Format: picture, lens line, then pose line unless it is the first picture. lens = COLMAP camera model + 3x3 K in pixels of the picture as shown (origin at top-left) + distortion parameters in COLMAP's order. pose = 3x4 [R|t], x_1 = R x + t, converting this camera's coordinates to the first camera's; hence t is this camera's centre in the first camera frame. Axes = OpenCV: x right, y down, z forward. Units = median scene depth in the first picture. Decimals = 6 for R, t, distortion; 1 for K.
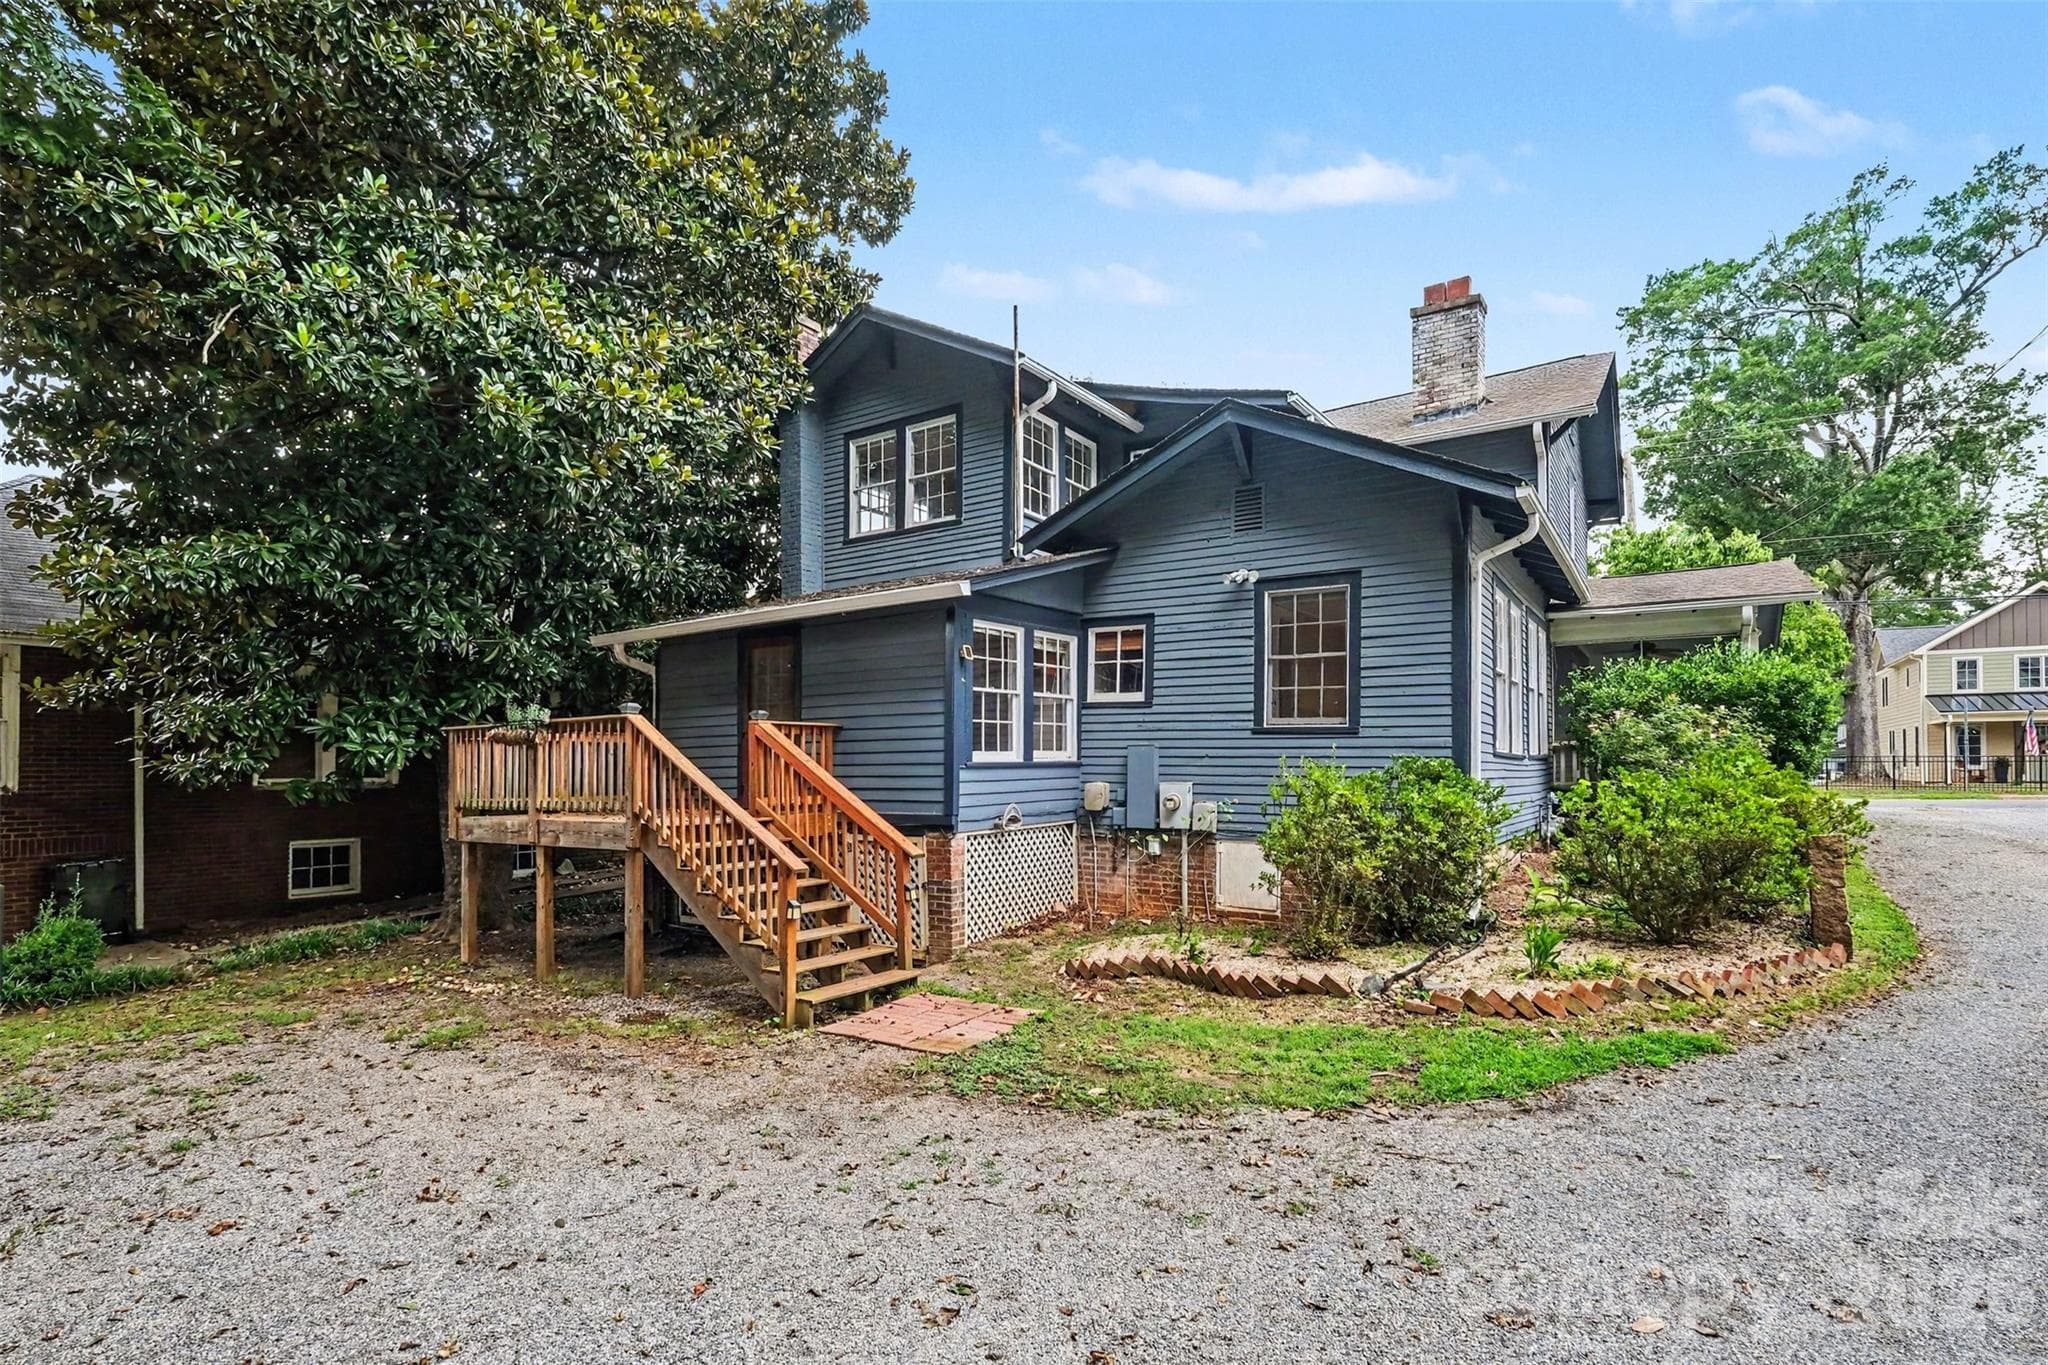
lens RADIAL K [[965.2, 0, 1026.5], [0, 965.2, 695.2], [0, 0, 1]] dist [0.005997, 0.000933]
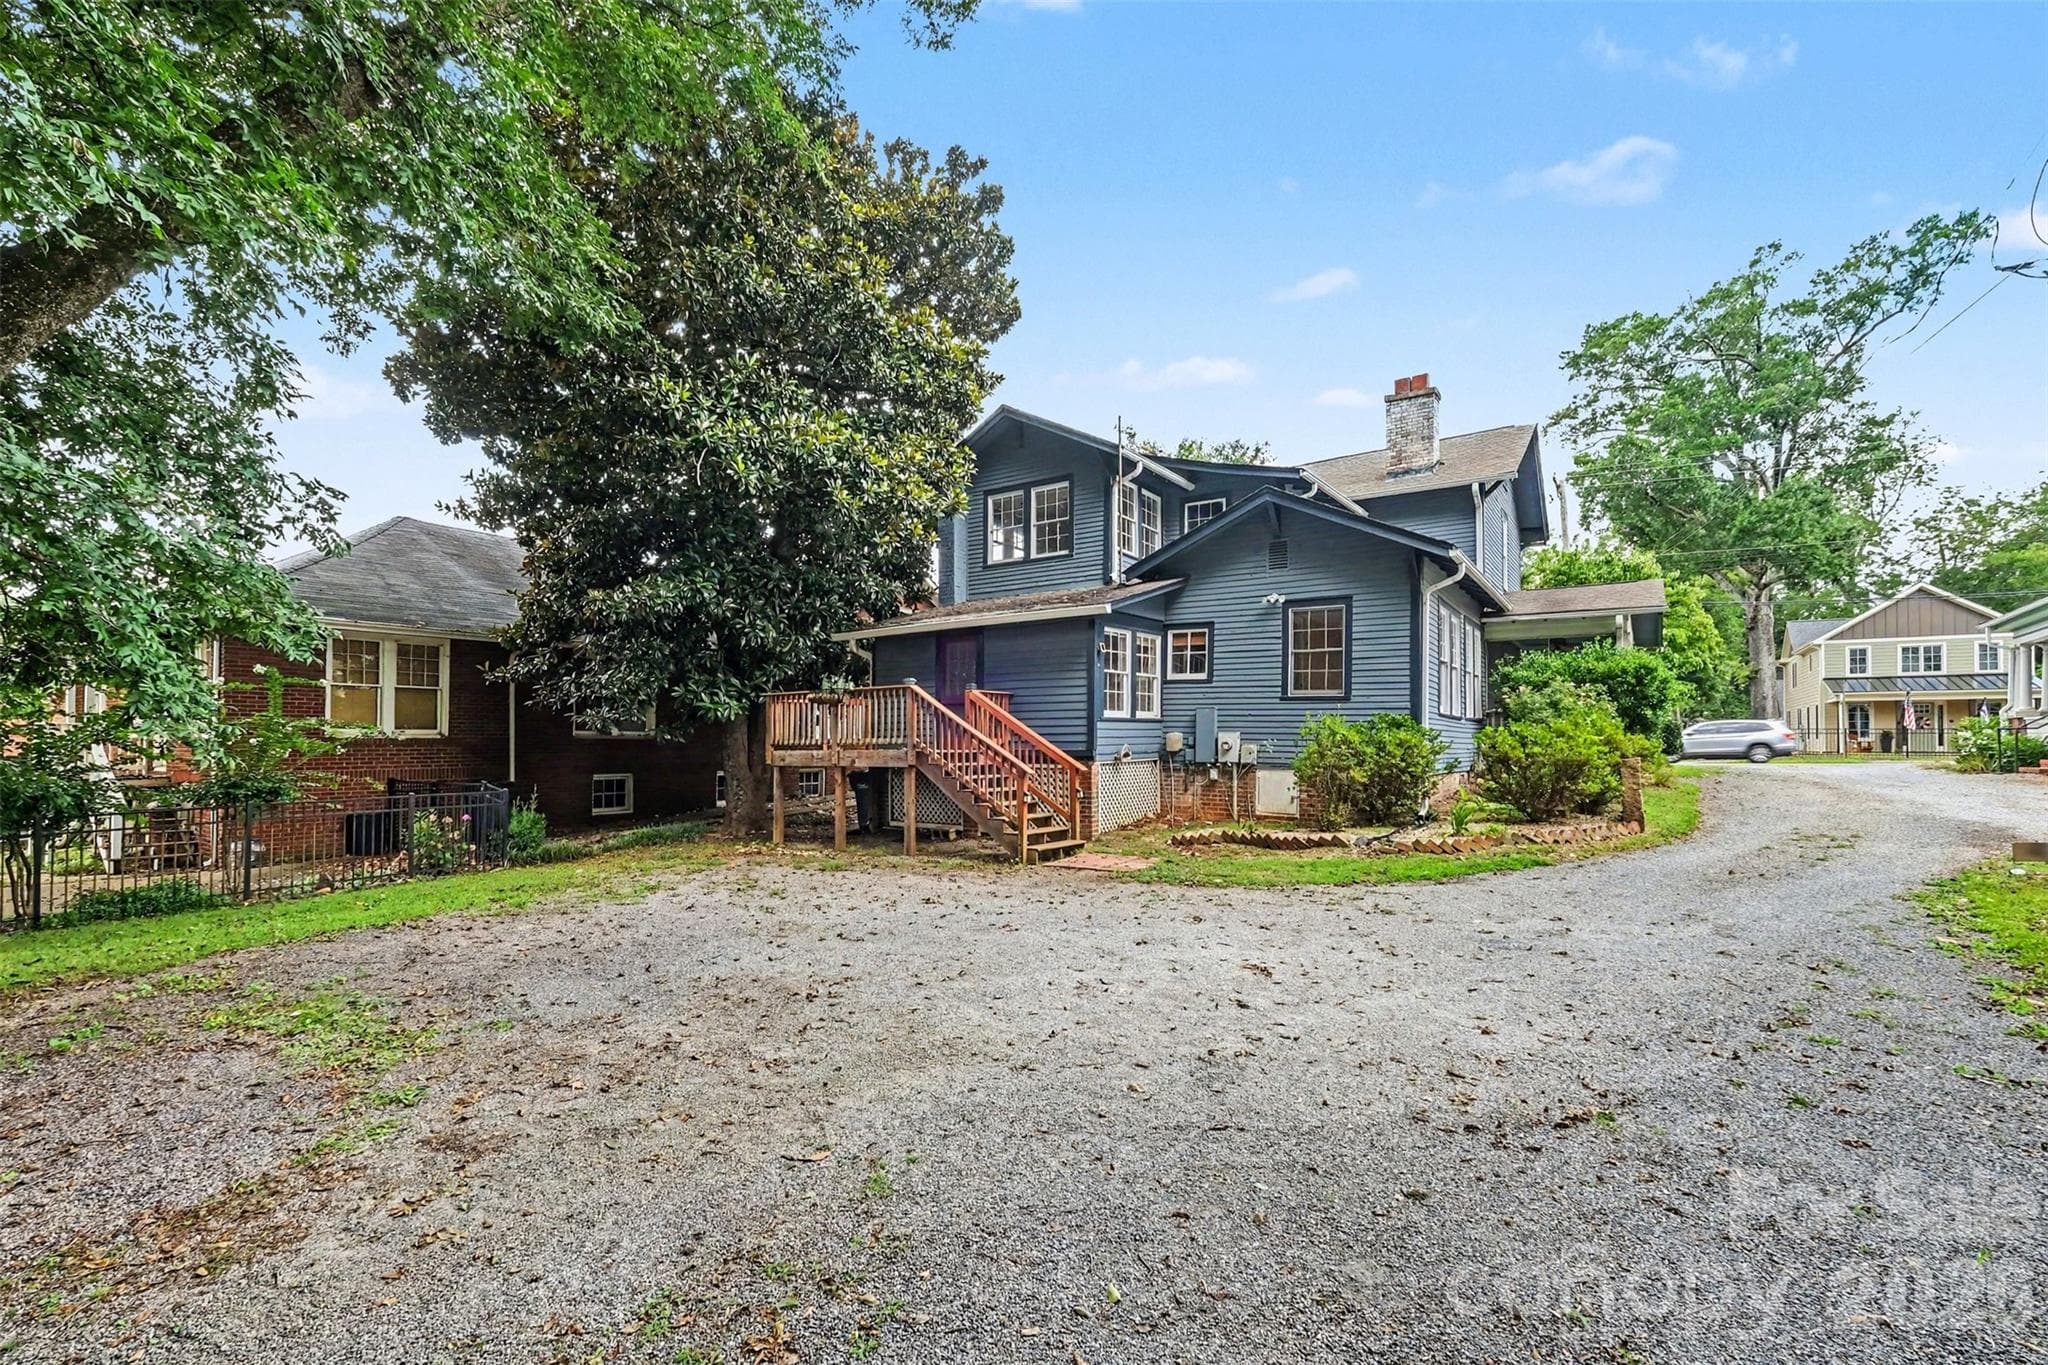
lens RADIAL K [[935.9, 0, 987.4], [0, 935.9, 675.9], [0, 0, 1]] dist [0.003356, 0.000597]
pose [[0.999761, 0.004296, -0.021440, -0.167810], [-0.004283, 0.999991, 0.000654, 0.001578], [0.021442, -0.000562, 0.999770, -0.419014]]
